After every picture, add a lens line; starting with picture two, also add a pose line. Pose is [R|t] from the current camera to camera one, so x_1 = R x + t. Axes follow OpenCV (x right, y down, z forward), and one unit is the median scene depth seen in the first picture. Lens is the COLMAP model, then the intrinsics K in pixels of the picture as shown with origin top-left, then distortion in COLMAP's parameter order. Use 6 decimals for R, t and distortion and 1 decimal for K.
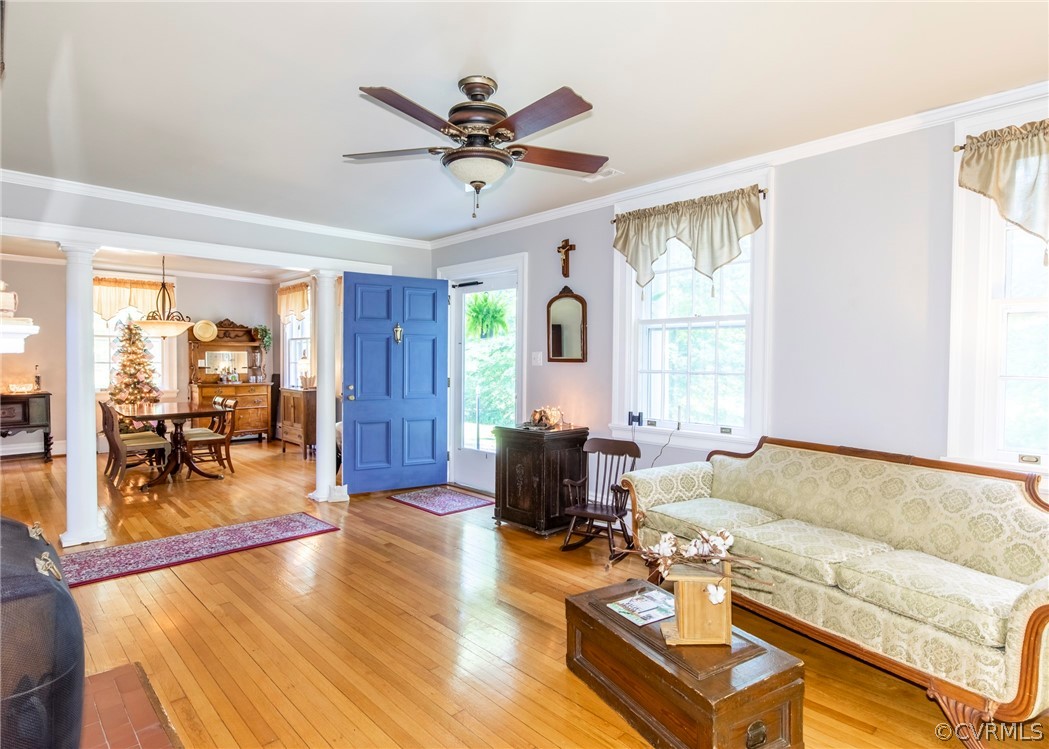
lens RADIAL K [[582.7, 0, 523.9], [0, 582.7, 370.3], [0, 0, 1]] dist [0.003700, 0.000947]
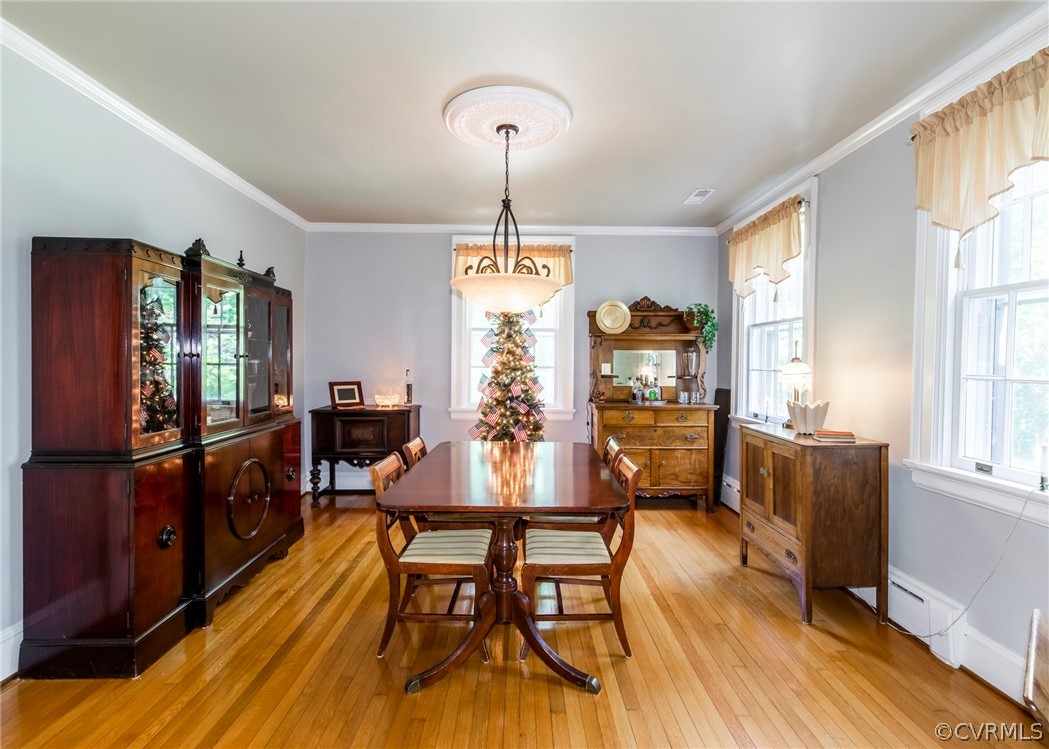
lens RADIAL K [[506.9, 0, 524.9], [0, 506.9, 371.2], [0, 0, 1]] dist [0.001558, -0.000118]
pose [[0.737144, 0.015050, -0.675568, -0.244735], [-0.018274, 0.999830, 0.002334, -0.009262], [0.675489, 0.010624, 0.737294, 0.529509]]
